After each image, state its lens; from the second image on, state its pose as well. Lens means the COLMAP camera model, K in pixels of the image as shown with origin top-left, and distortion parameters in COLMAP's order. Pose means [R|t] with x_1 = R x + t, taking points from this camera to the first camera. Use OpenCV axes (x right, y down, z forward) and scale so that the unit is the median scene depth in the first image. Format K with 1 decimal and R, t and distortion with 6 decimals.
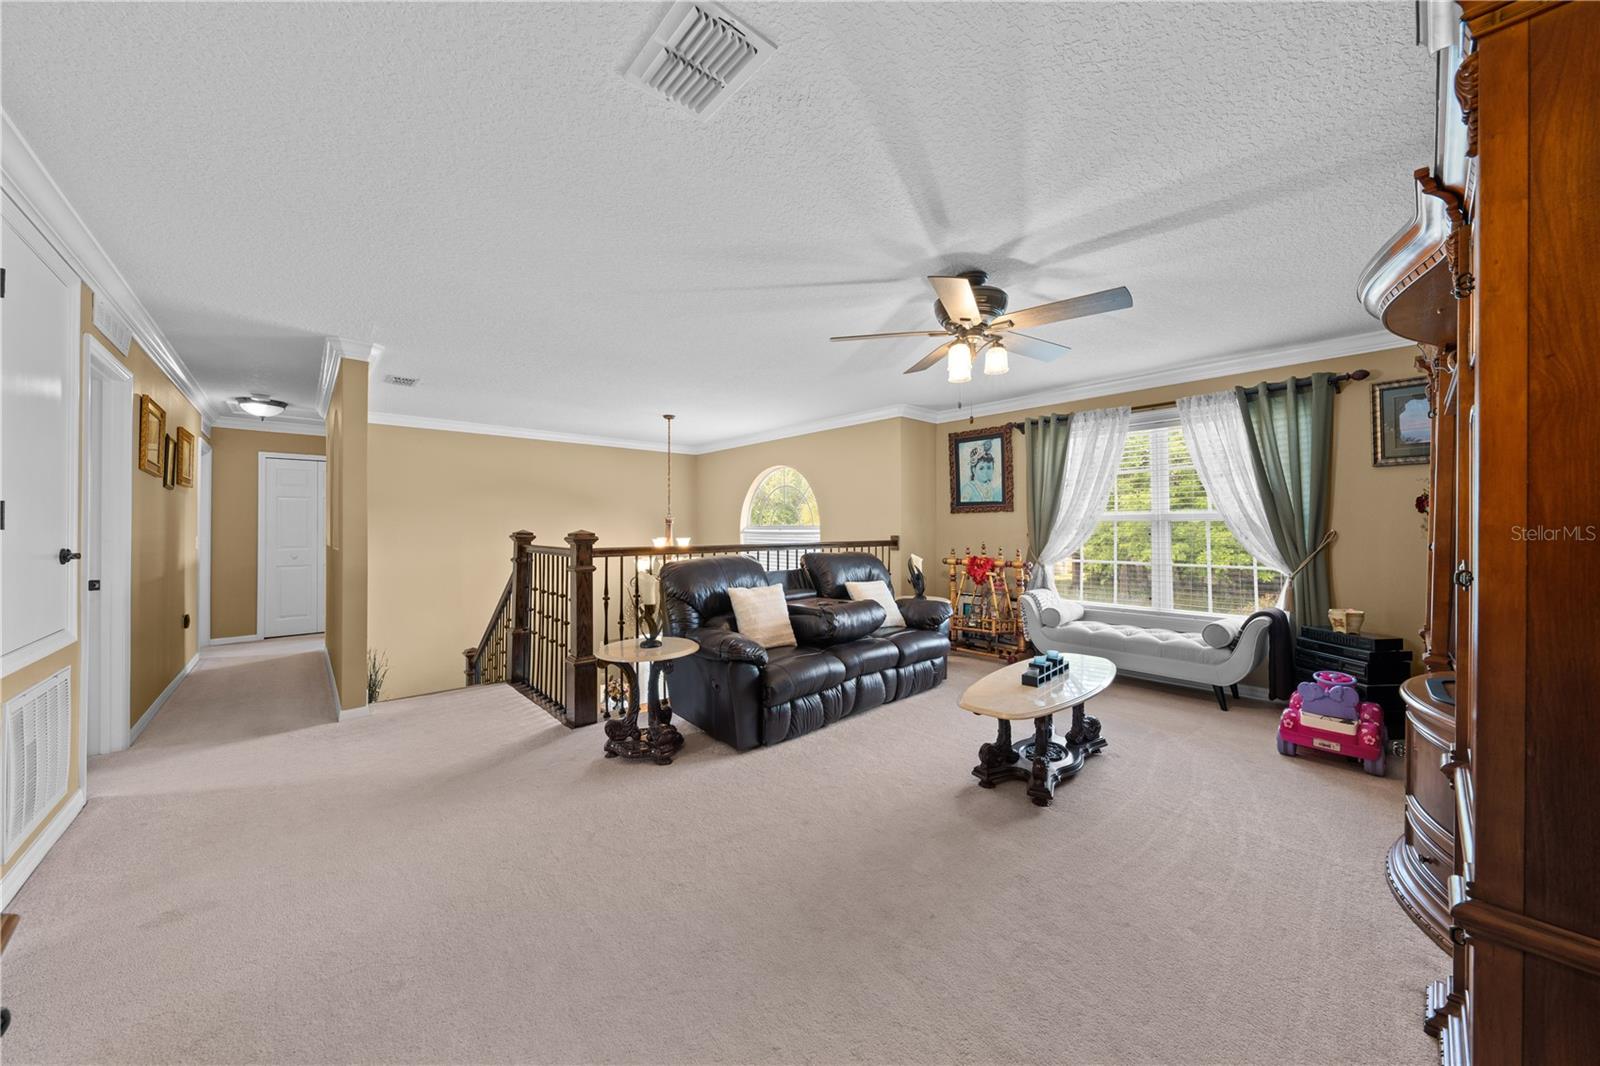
lens RADIAL K [[557.1, 0, 804.1], [0, 557.1, 522.4], [0, 0, 1]] dist [0.001860, -0.000237]
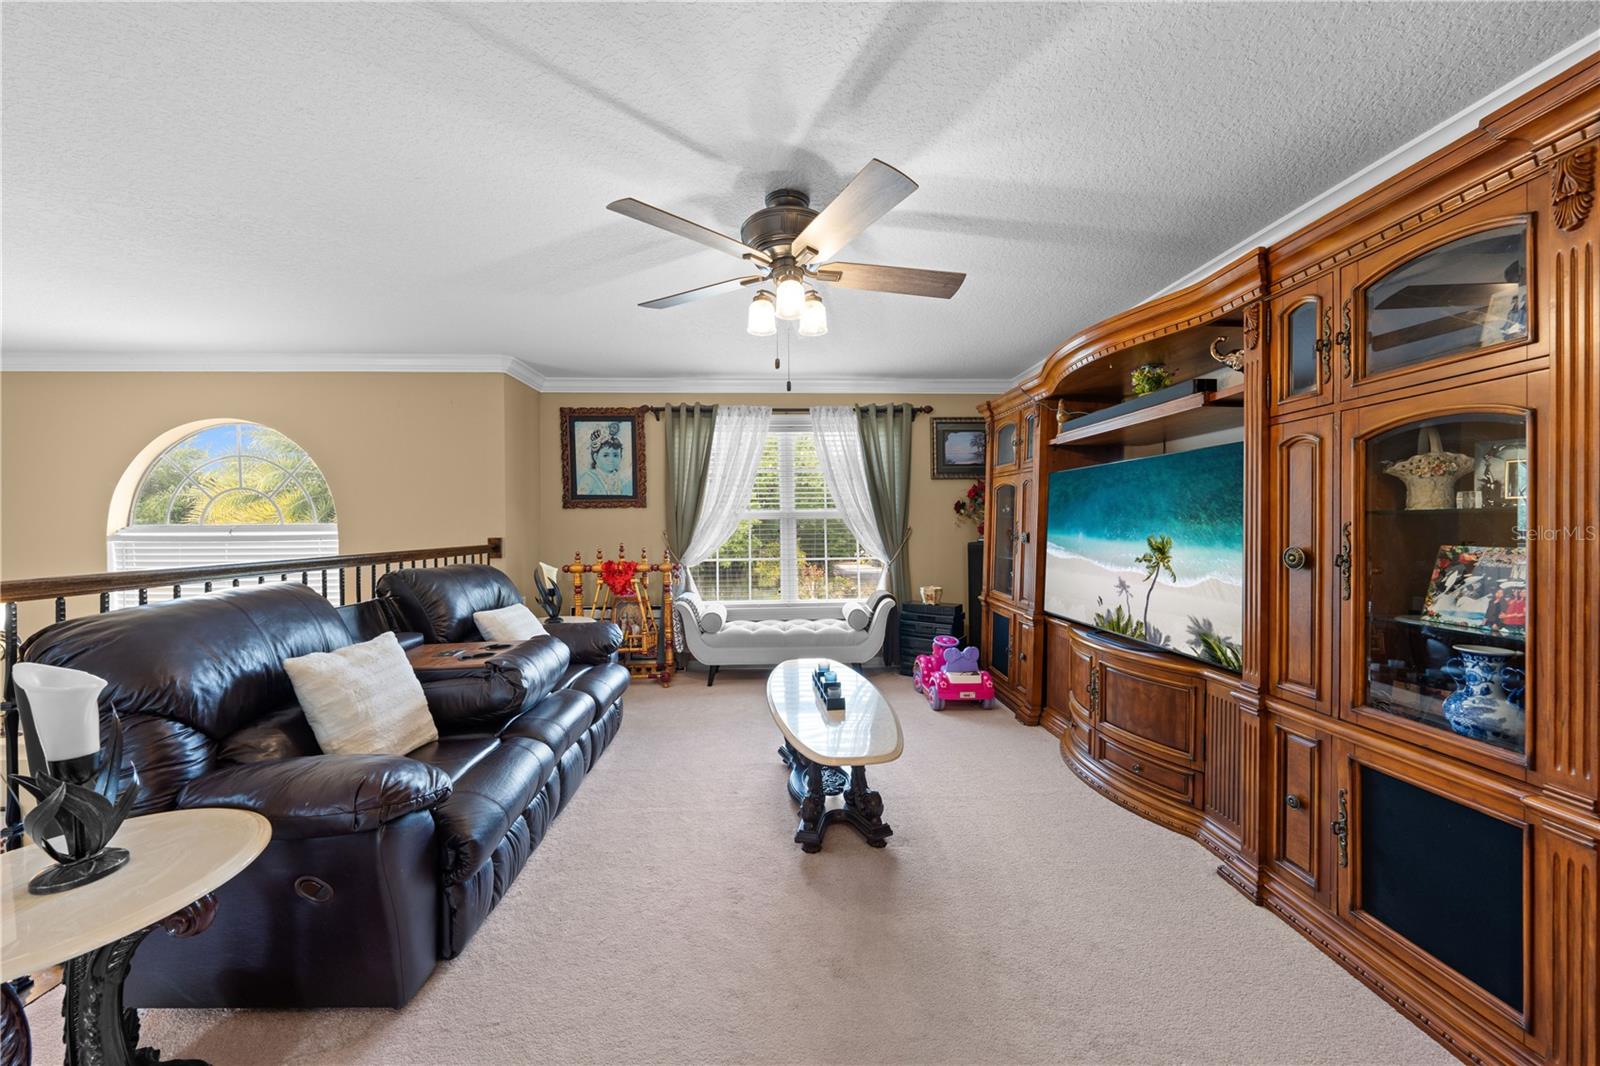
lens RADIAL K [[557.1, 0, 790.0], [0, 557.1, 523.1], [0, 0, 1]] dist [0.001860, -0.000237]
pose [[0.638563, -0.001409, 0.769568, -0.185931], [-0.000586, 0.999997, 0.002317, 0.003548], [-0.769570, -0.001931, 0.638560, 0.318813]]
